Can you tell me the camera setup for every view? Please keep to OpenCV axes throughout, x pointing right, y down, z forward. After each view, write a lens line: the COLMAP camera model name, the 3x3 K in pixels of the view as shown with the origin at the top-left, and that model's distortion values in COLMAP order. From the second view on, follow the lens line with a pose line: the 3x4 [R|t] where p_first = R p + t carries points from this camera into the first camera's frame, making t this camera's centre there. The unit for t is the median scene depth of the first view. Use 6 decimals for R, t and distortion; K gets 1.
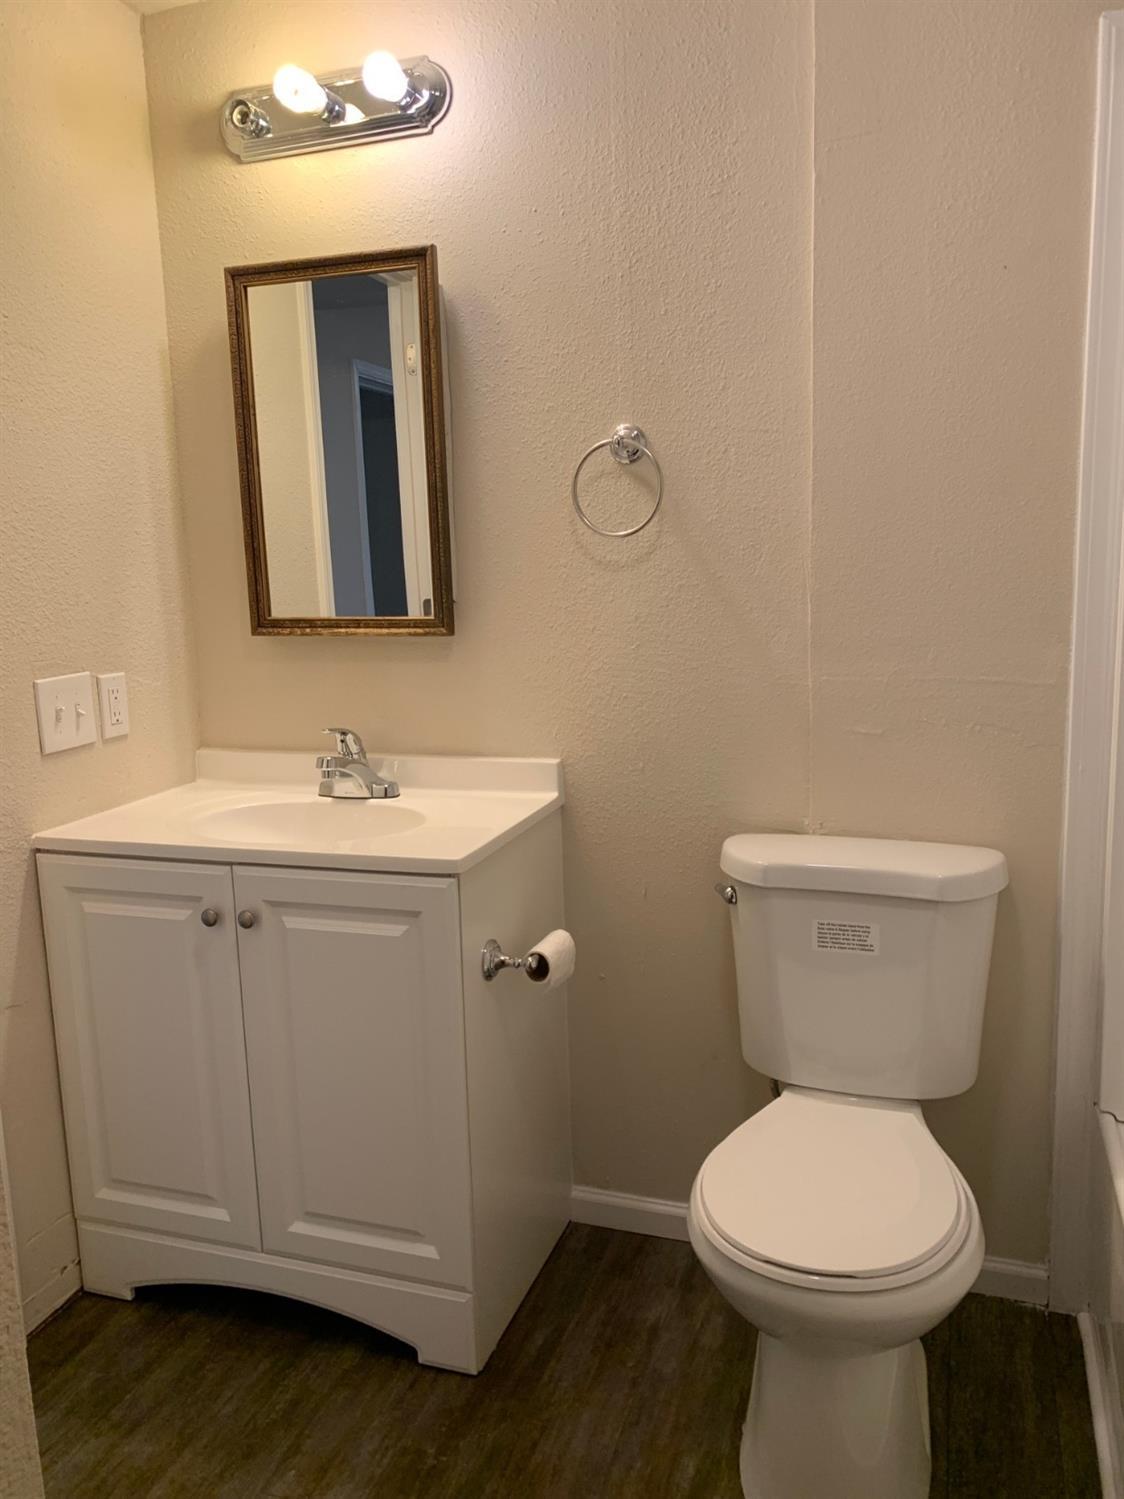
lens RADIAL K [[1126.0, 0, 598.2], [0, 1126.0, 767.1], [0, 0, 1]] dist [0.099724, -0.176116]
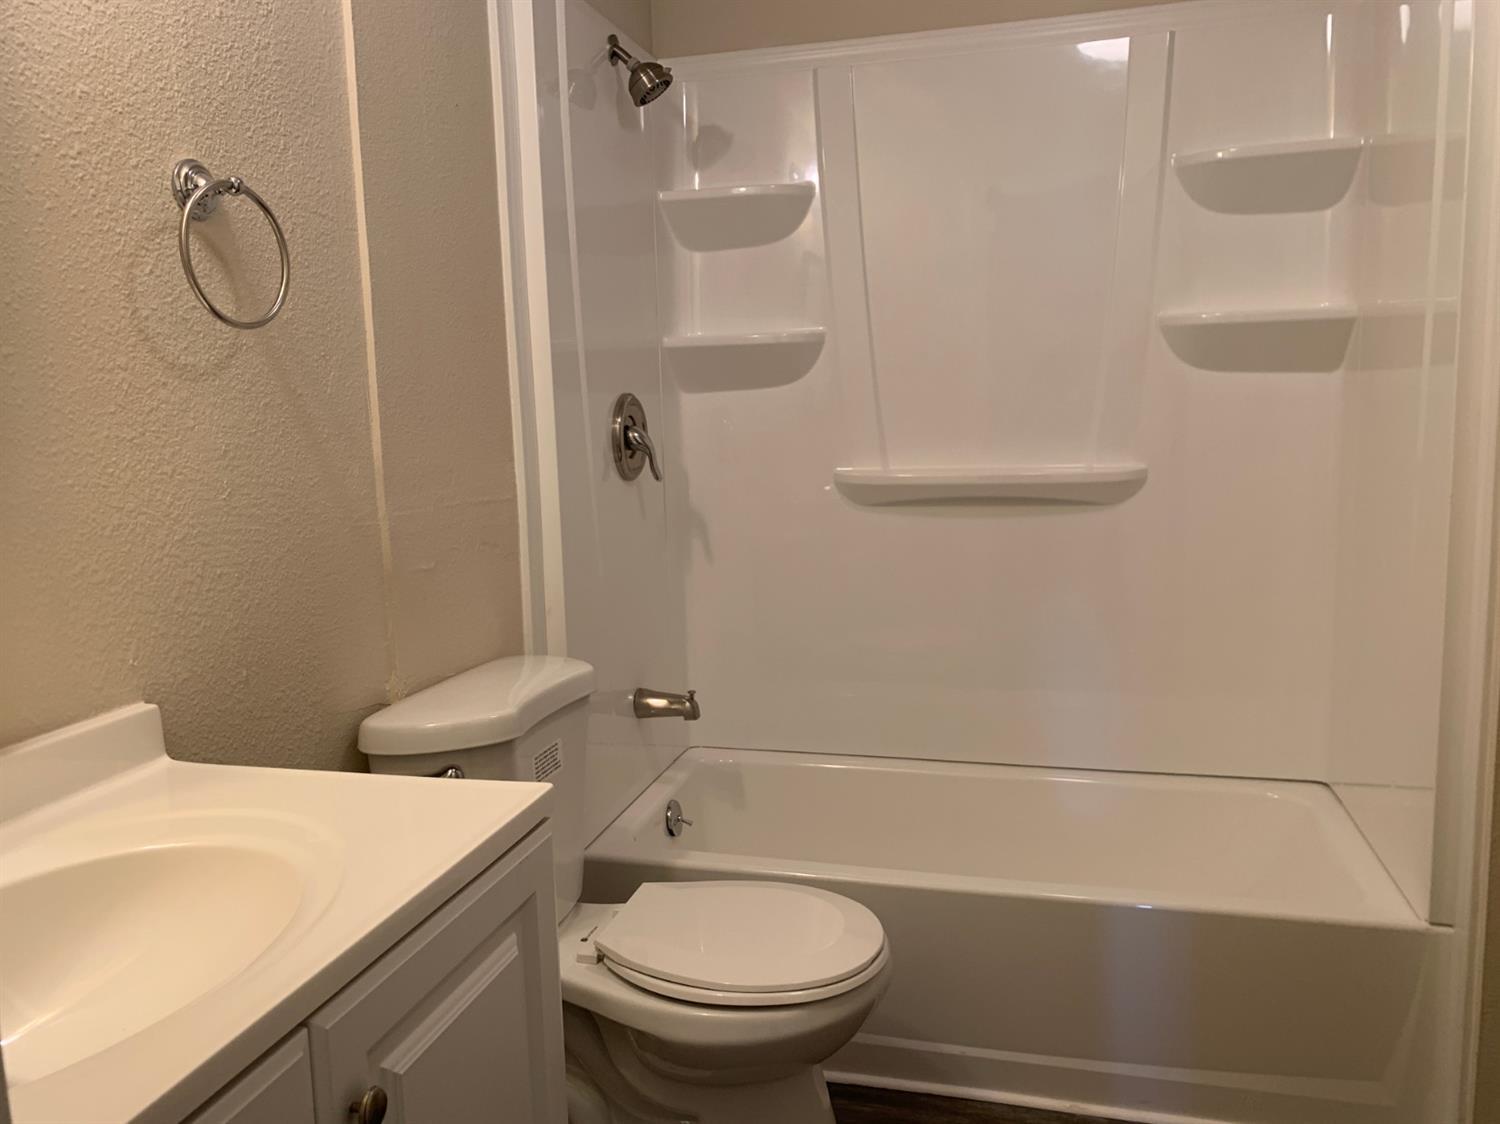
lens RADIAL K [[1155.2, 0, 745.7], [0, 1155.2, 567.4], [0, 0, 1]] dist [0.025679, -0.014743]
pose [[-0.071325, -0.107571, 0.991636, -0.708422], [0.208308, 0.970640, 0.120277, -0.089804], [-0.975459, 0.215144, -0.046823, 0.791643]]
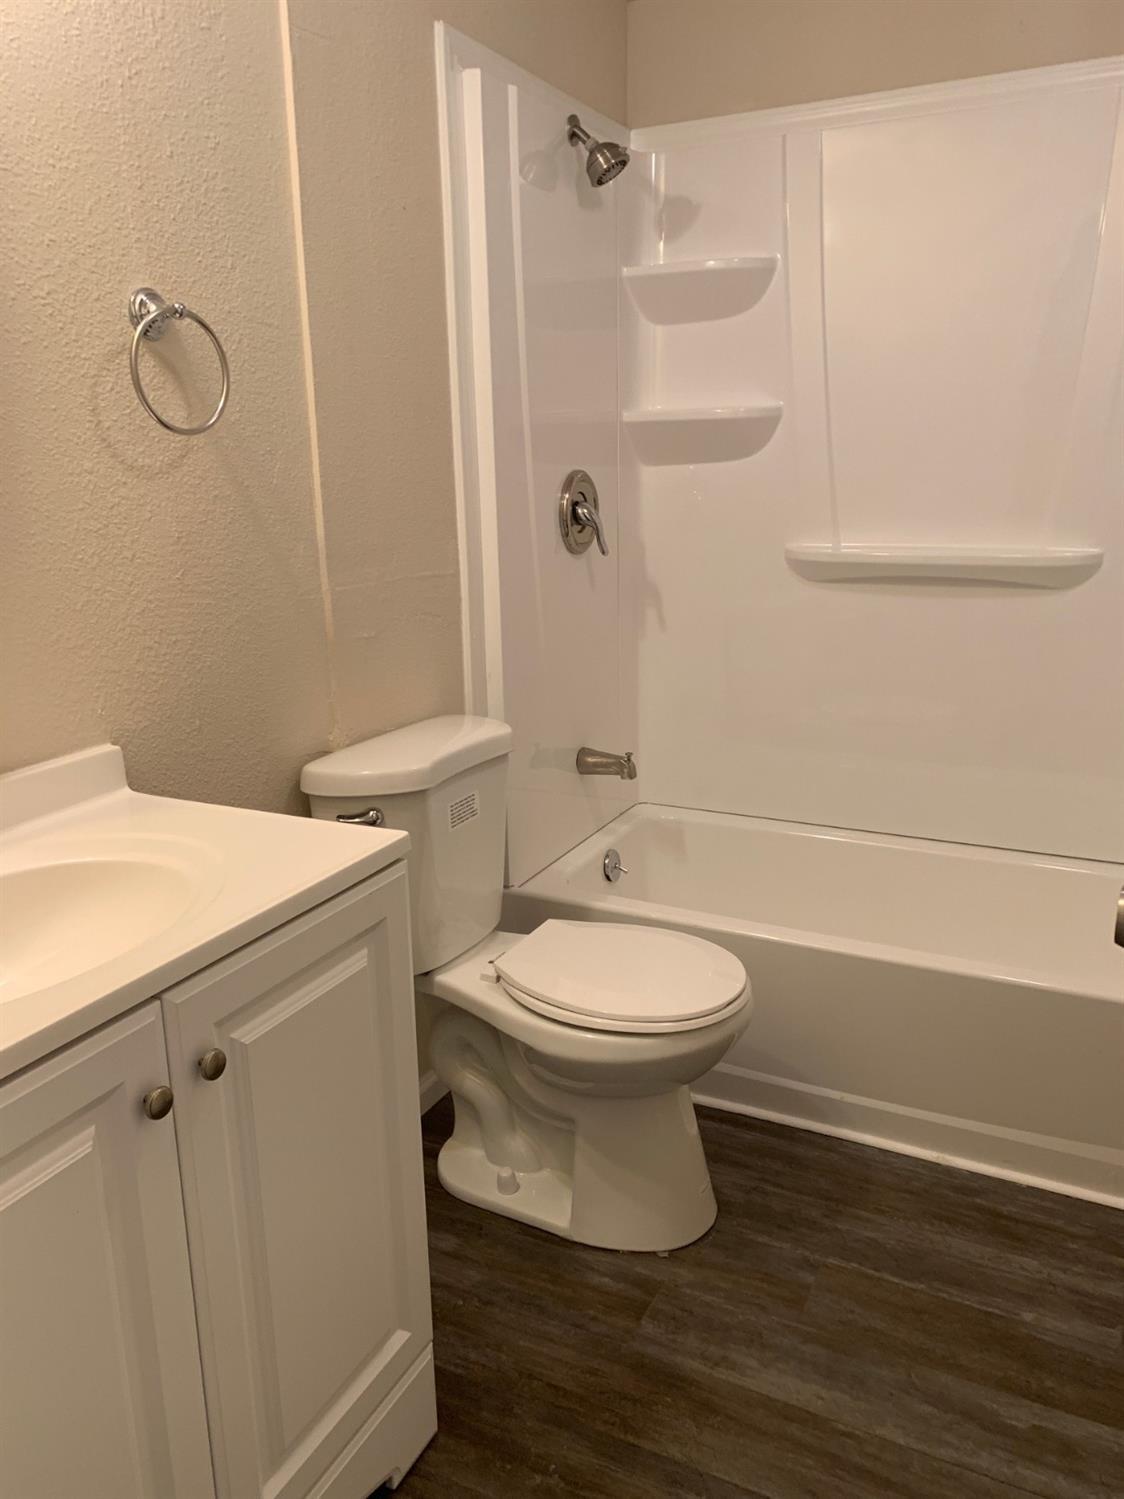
lens RADIAL K [[1143.9, 0, 562.0], [0, 1143.9, 749.5], [0, 0, 1]] dist [0.037994, -0.034164]
pose [[0.134405, -0.220789, 0.966016, -0.785751], [0.194431, 0.961788, 0.192770, -0.098543], [-0.971664, 0.161915, 0.172197, 0.658621]]
